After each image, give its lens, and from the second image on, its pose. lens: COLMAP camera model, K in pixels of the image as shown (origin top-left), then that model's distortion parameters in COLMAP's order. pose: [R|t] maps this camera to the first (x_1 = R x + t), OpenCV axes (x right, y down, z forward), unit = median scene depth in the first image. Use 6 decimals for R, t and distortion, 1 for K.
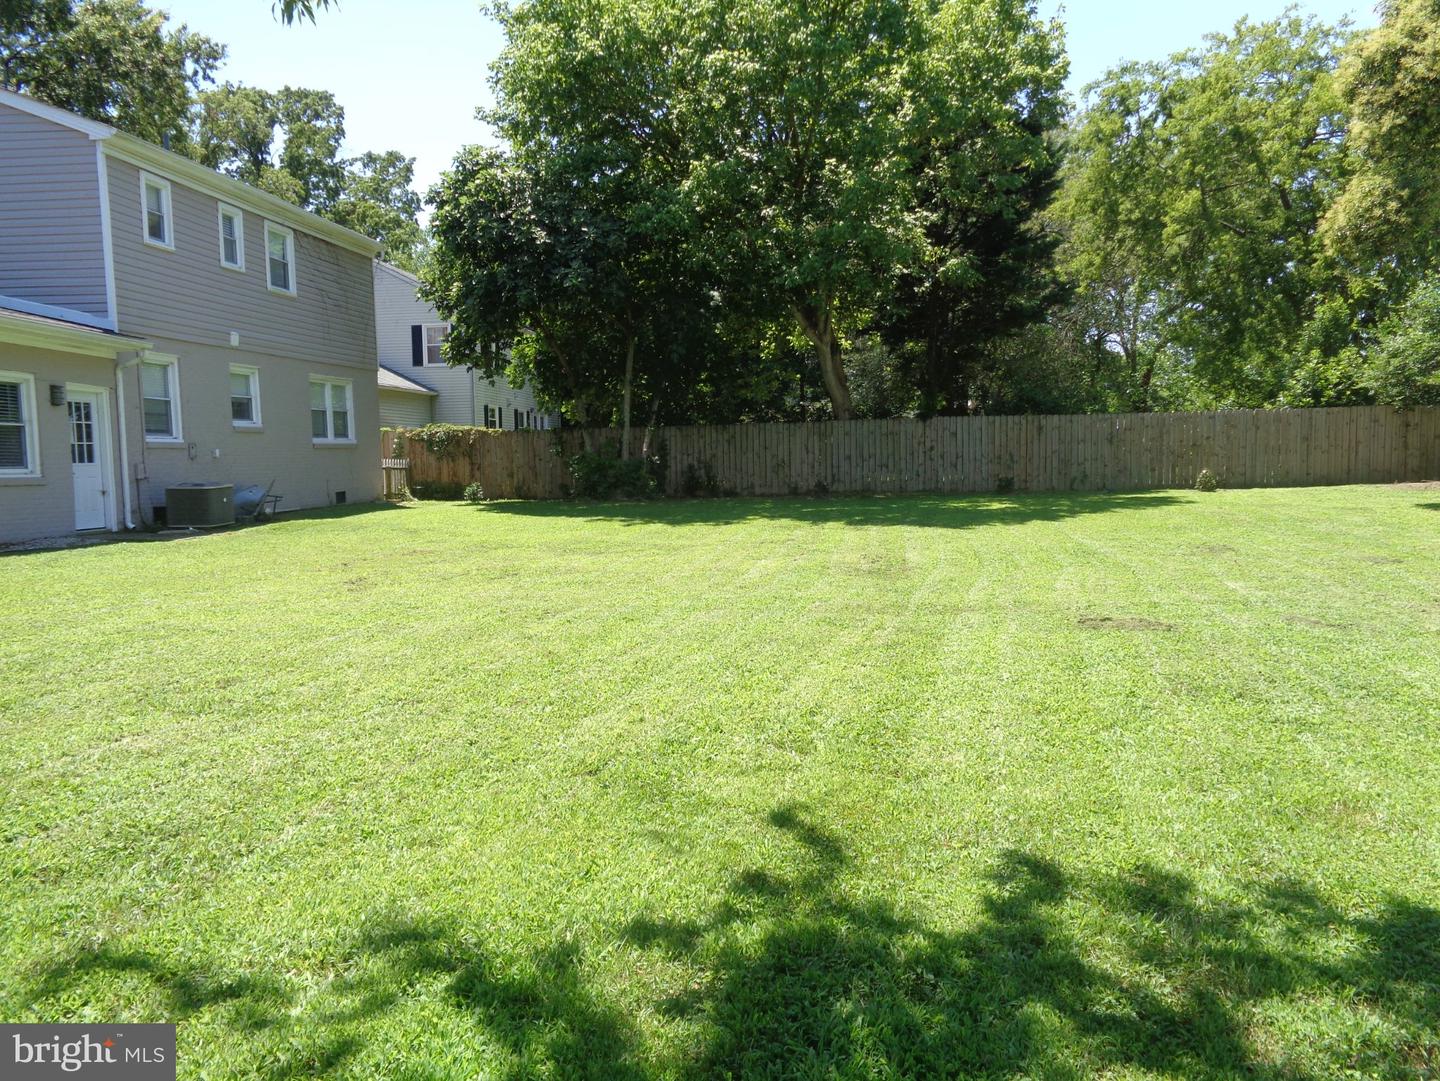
lens RADIAL K [[1089.4, 0, 721.4], [0, 1089.4, 514.2], [0, 0, 1]] dist [0.027119, 0.000942]
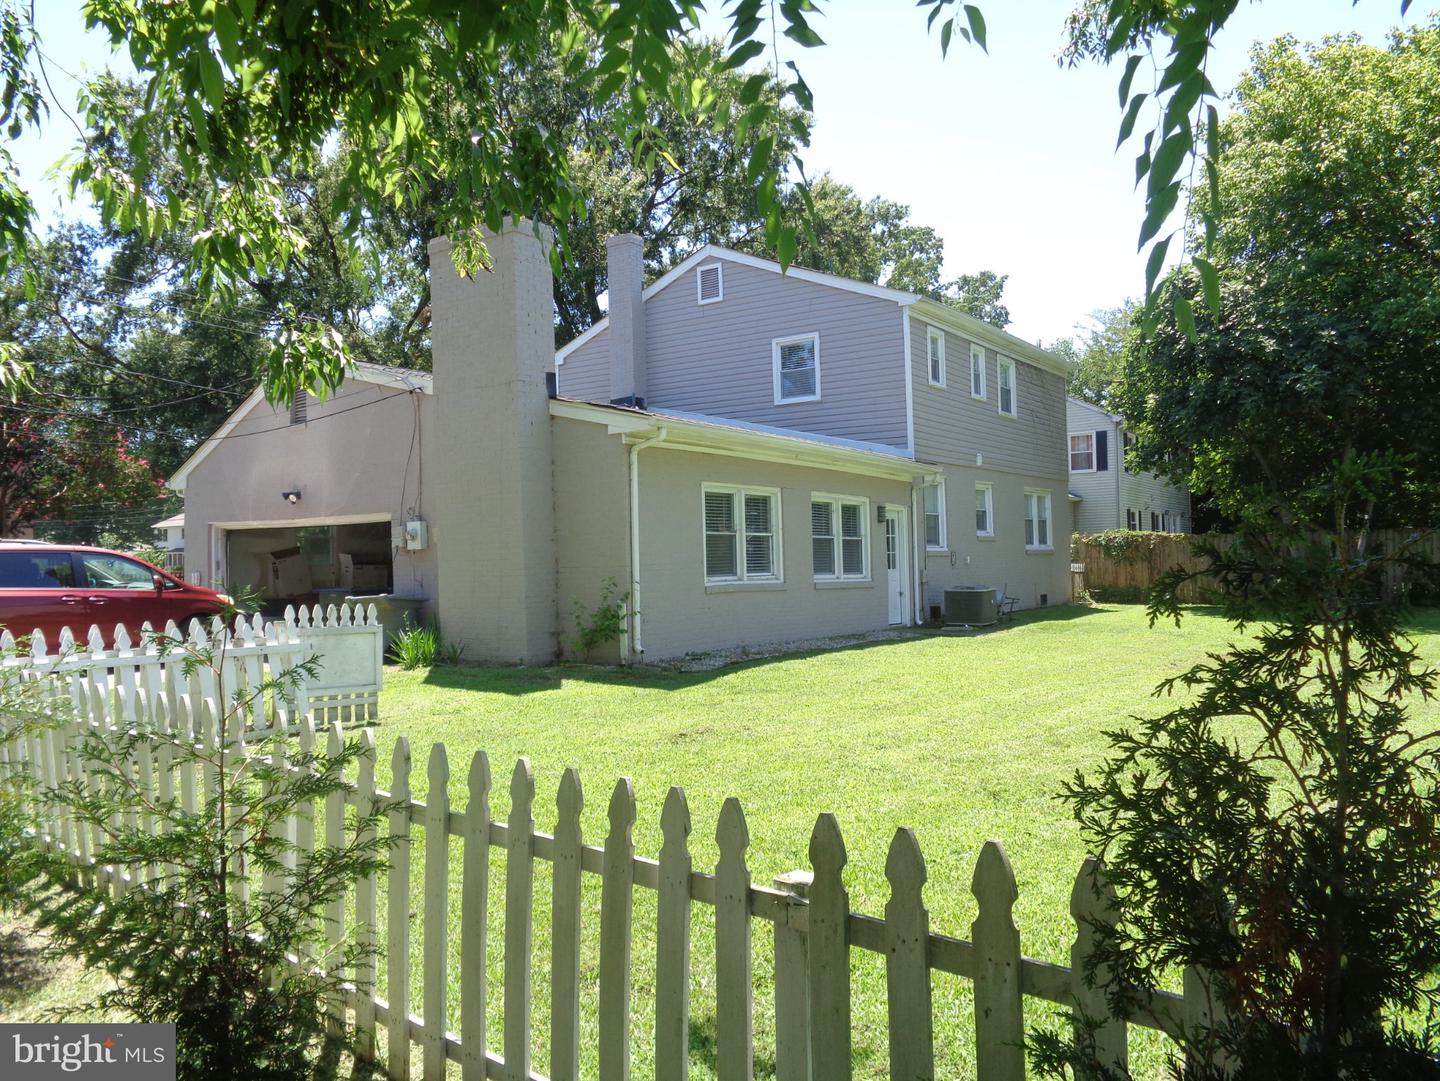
lens RADIAL K [[1077.1, 0, 721.9], [0, 1077.1, 530.7], [0, 0, 1]] dist [0.001253, 0.004707]
pose [[0.880310, -0.012235, -0.474241, -0.137110], [-0.024068, 0.997228, -0.070404, -0.000809], [0.473788, 0.073391, 0.877575, -0.096719]]
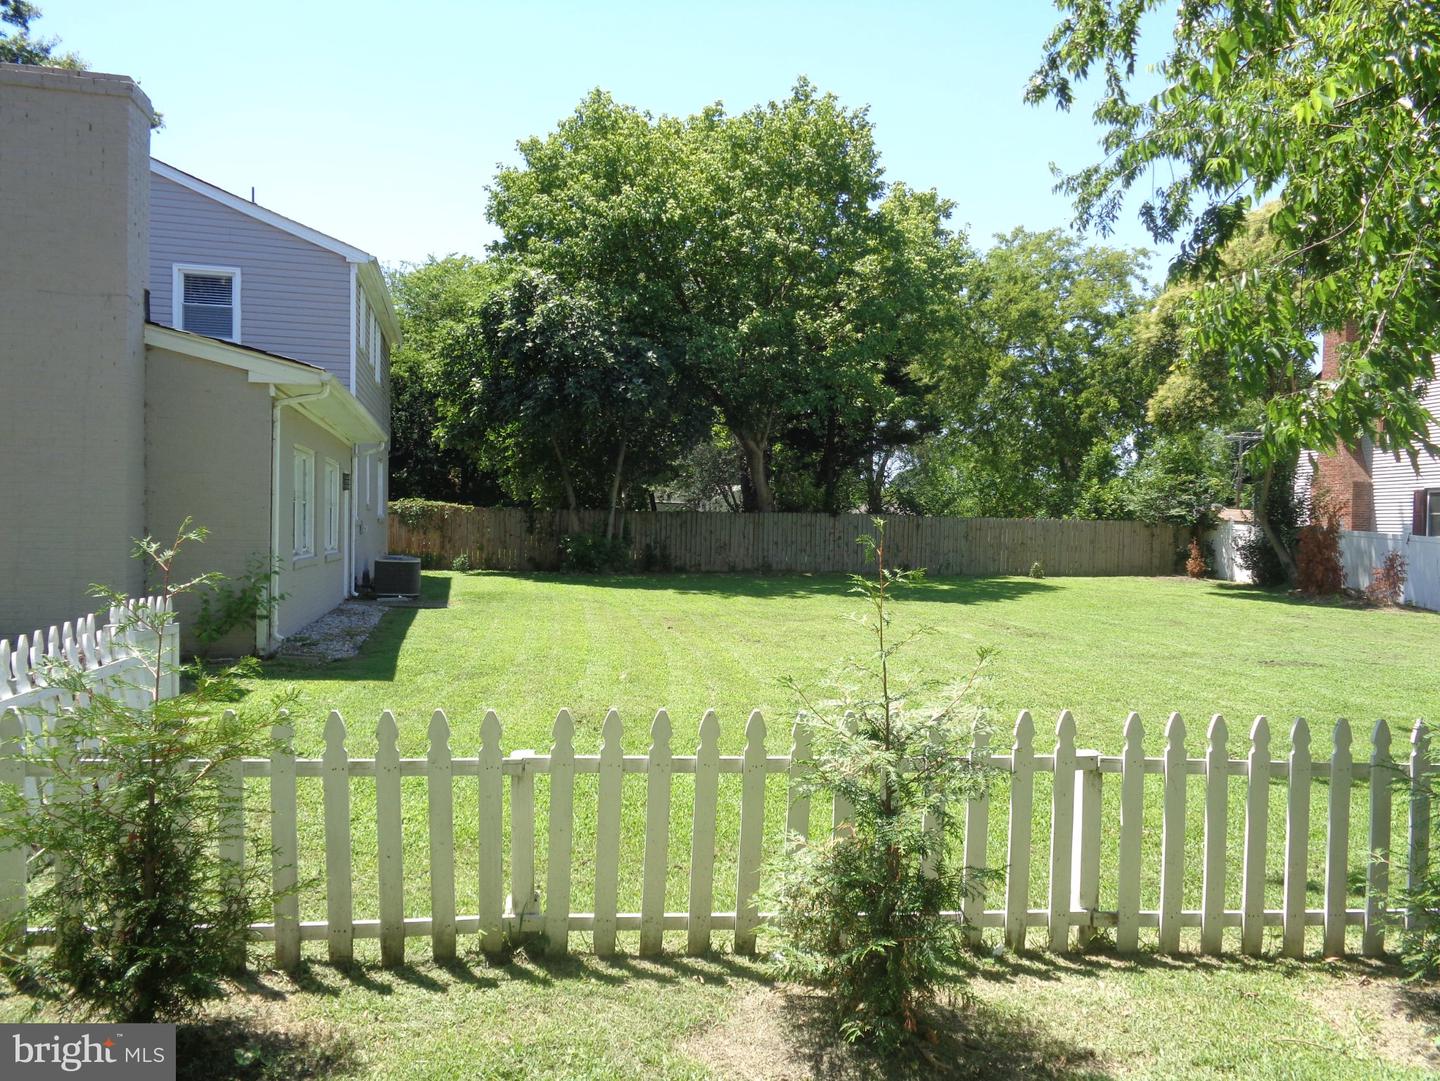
lens RADIAL K [[1077.1, 0, 721.9], [0, 1077.1, 530.7], [0, 0, 1]] dist [0.001253, 0.004707]
pose [[0.938816, 0.037895, 0.342329, -0.475806], [-0.022421, 0.998545, -0.049049, -0.007412], [-0.343689, 0.038372, 0.938299, -0.153405]]
